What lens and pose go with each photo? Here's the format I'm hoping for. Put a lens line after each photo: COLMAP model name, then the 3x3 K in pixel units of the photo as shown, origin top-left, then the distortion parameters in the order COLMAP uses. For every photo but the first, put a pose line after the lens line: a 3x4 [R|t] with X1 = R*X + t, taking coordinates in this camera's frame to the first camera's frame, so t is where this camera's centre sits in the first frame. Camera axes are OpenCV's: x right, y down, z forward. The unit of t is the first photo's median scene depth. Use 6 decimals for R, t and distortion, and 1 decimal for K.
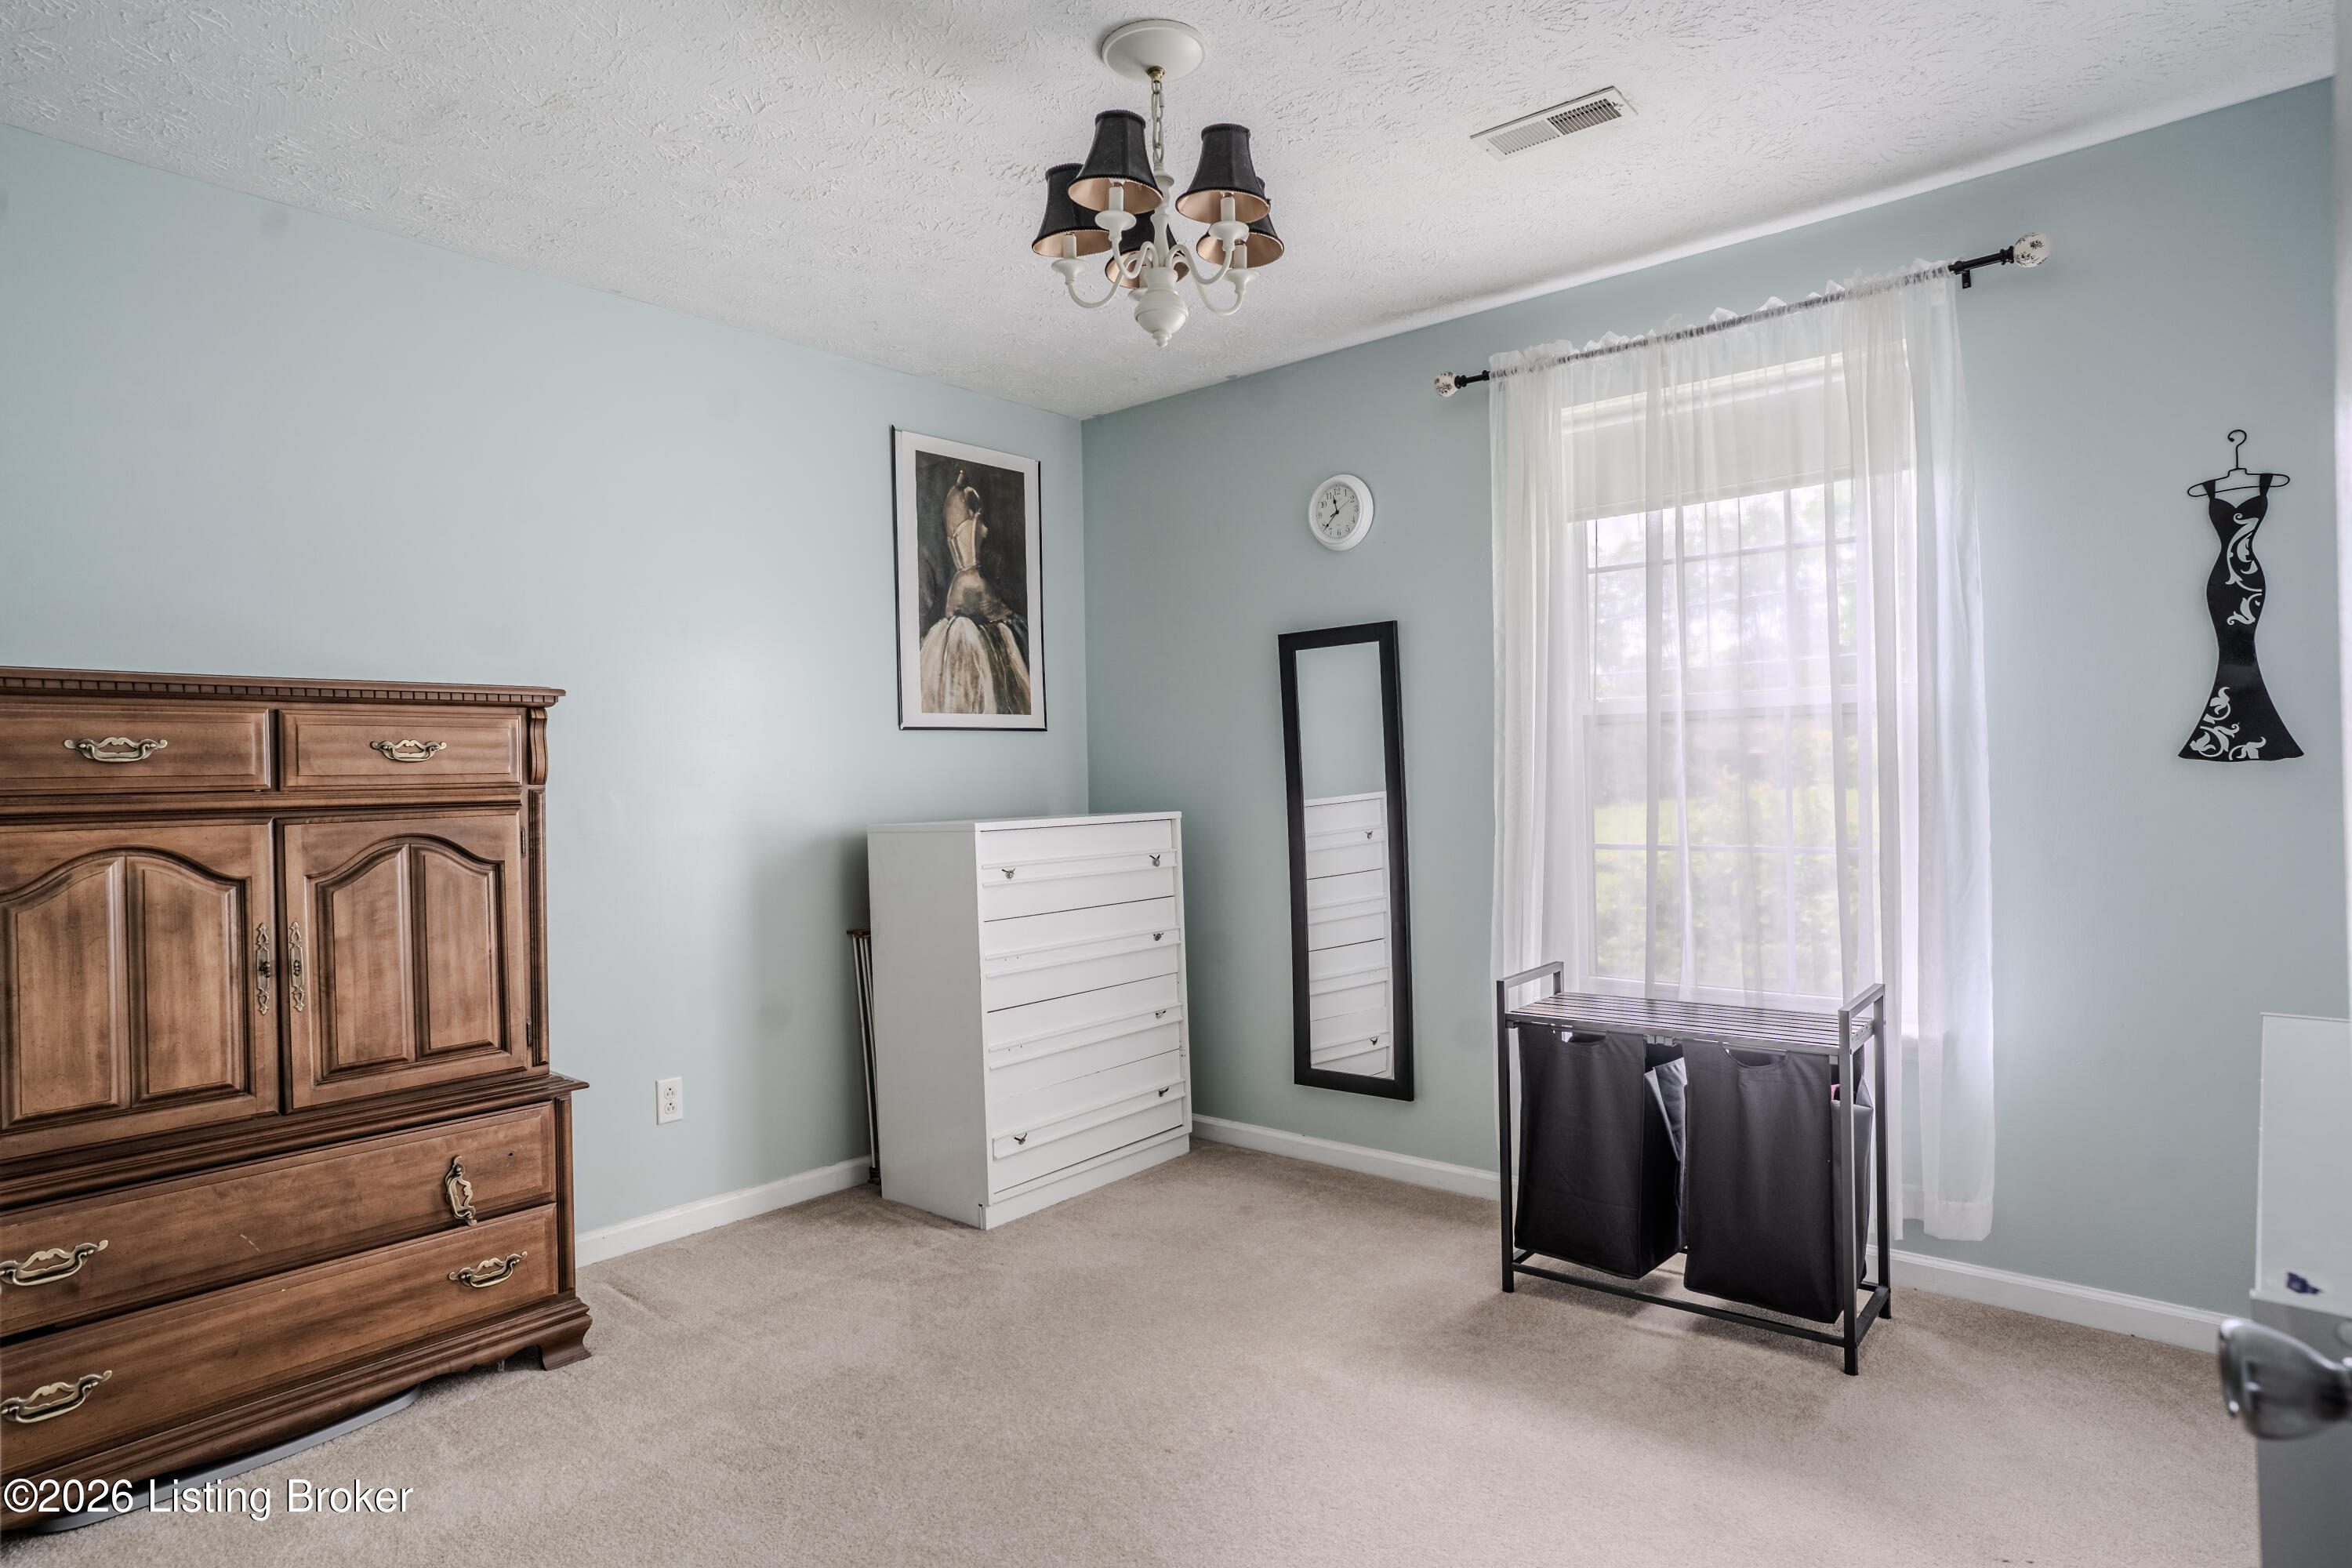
lens RADIAL K [[1290.6, 0, 1176.0], [0, 1290.6, 783.0], [0, 0, 1]] dist [-0.055999, 0.042121]
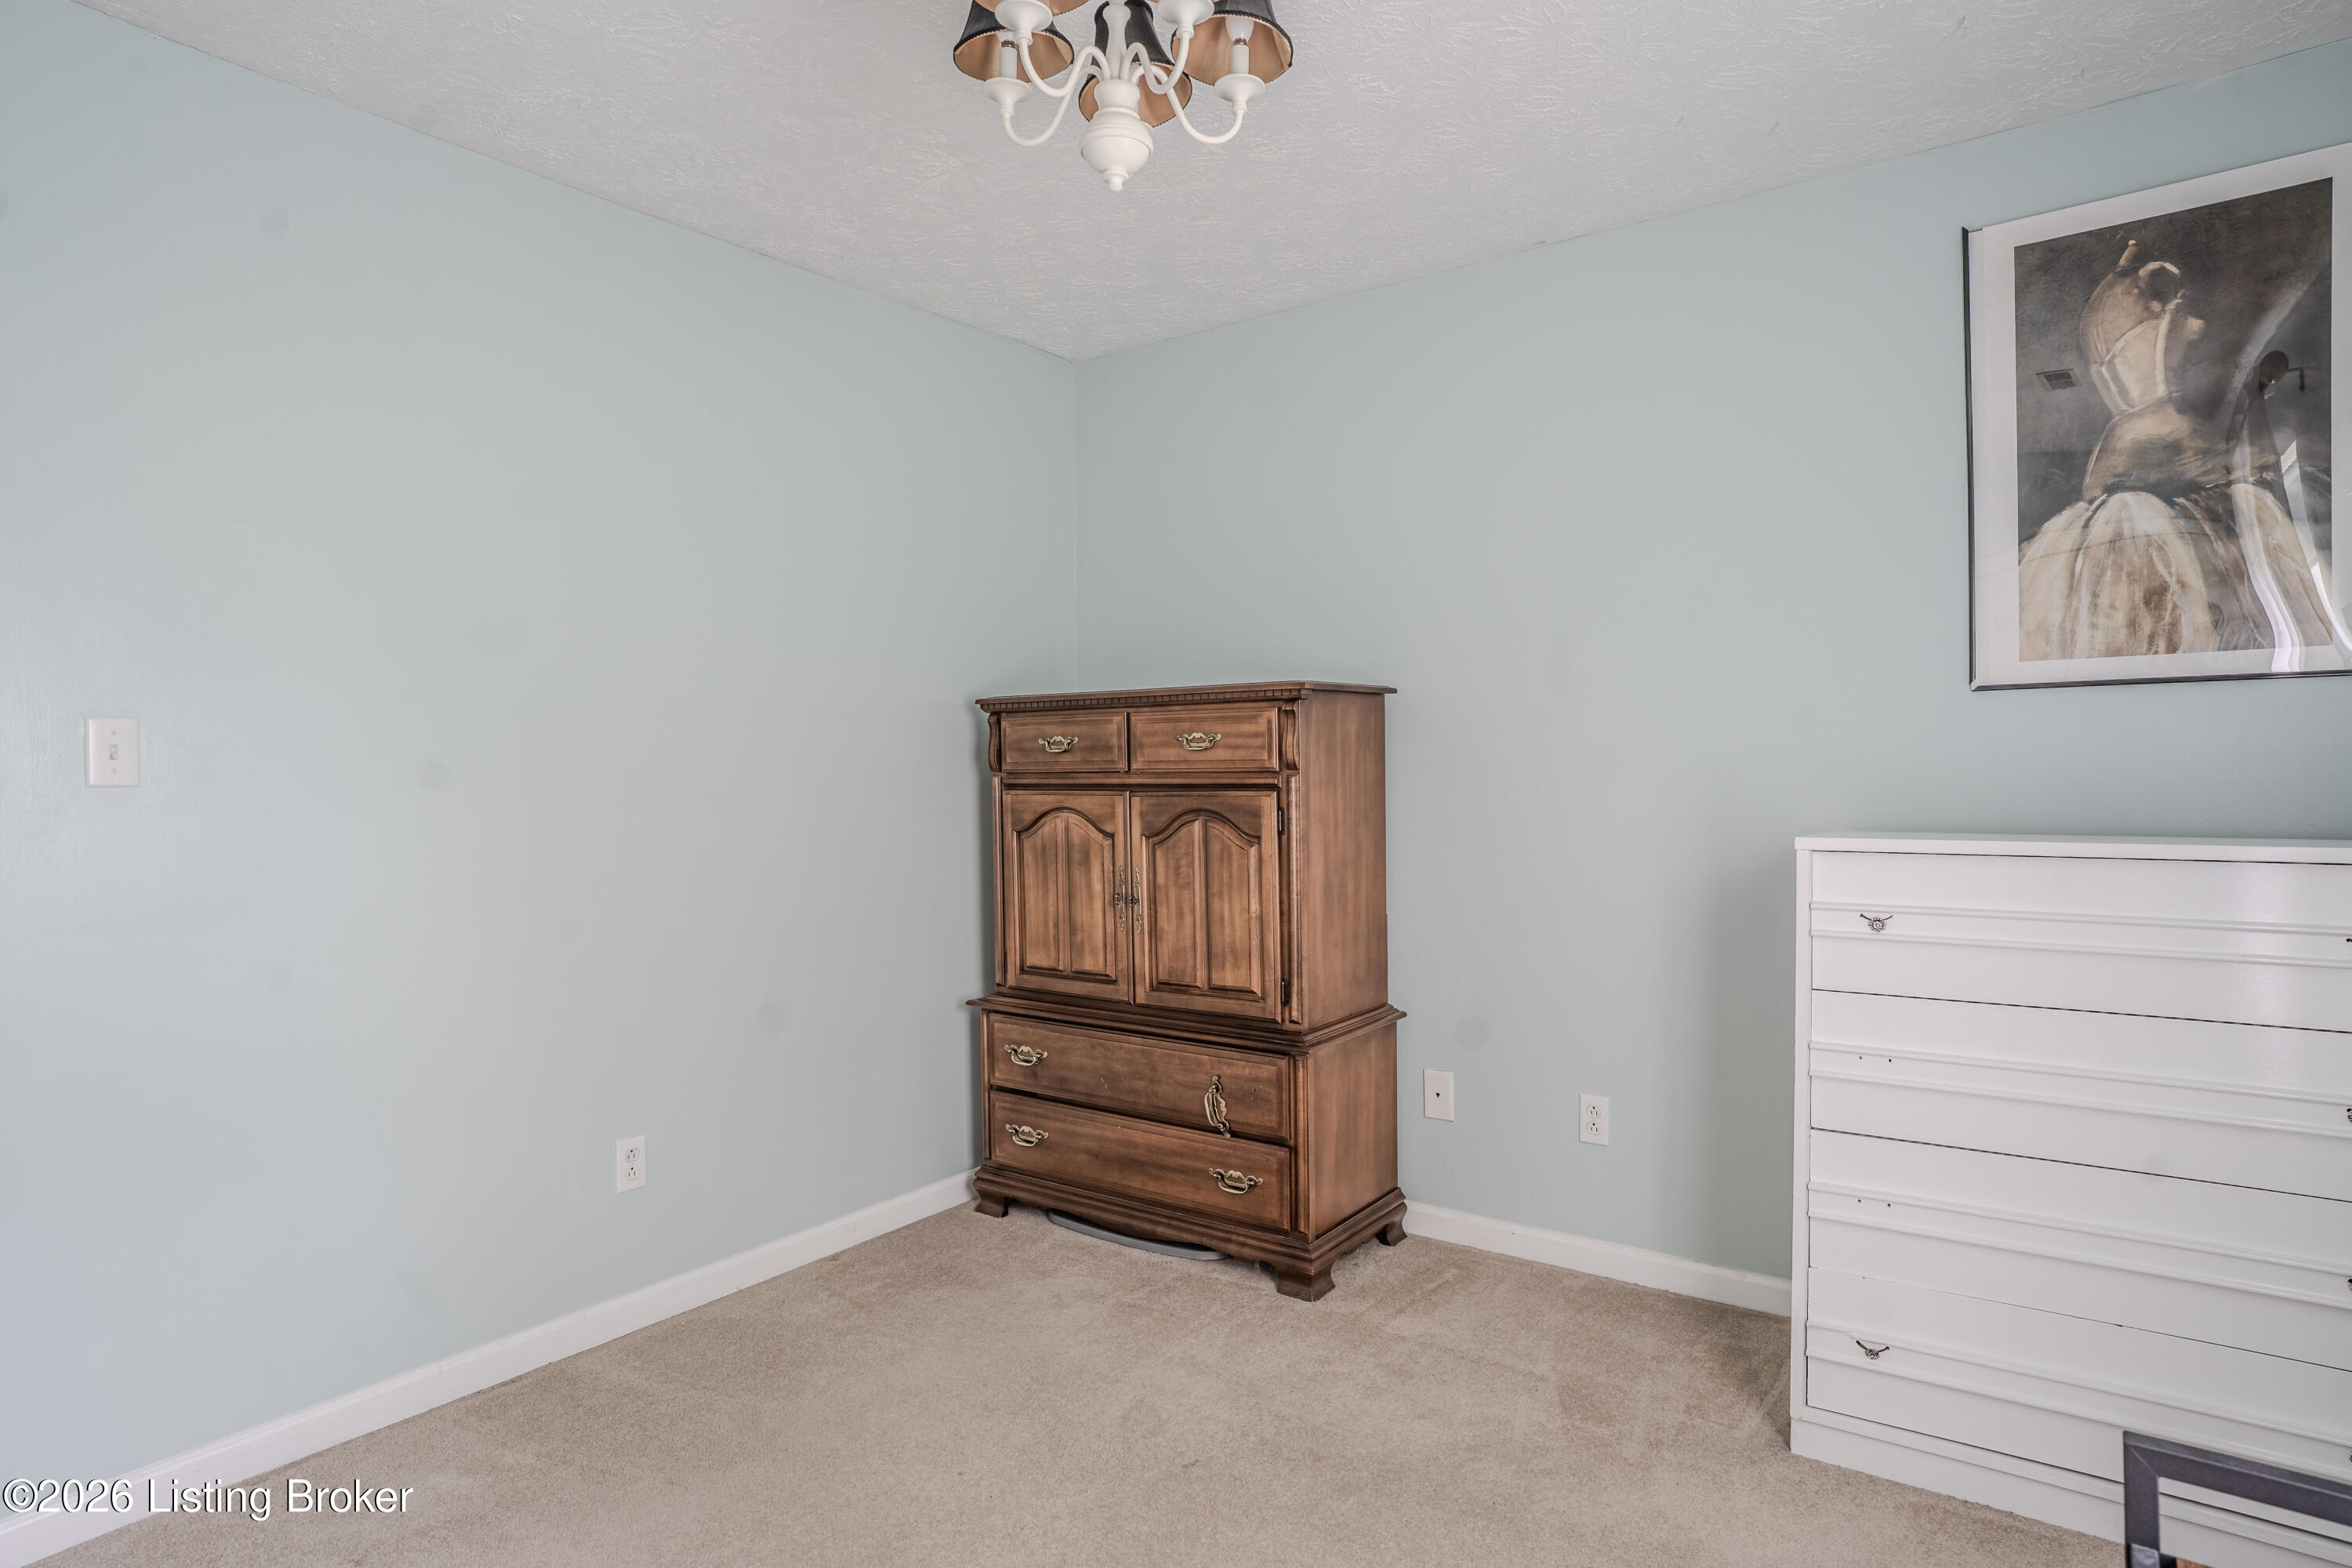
lens RADIAL K [[1290.6, 0, 1176.0], [0, 1290.6, 783.0], [0, 0, 1]] dist [-0.055999, 0.042121]
pose [[0.072922, 0.030947, -0.996857, 0.666754], [0.000817, 0.999516, 0.031090, -0.024306], [0.997337, -0.003082, 0.072861, 0.901931]]
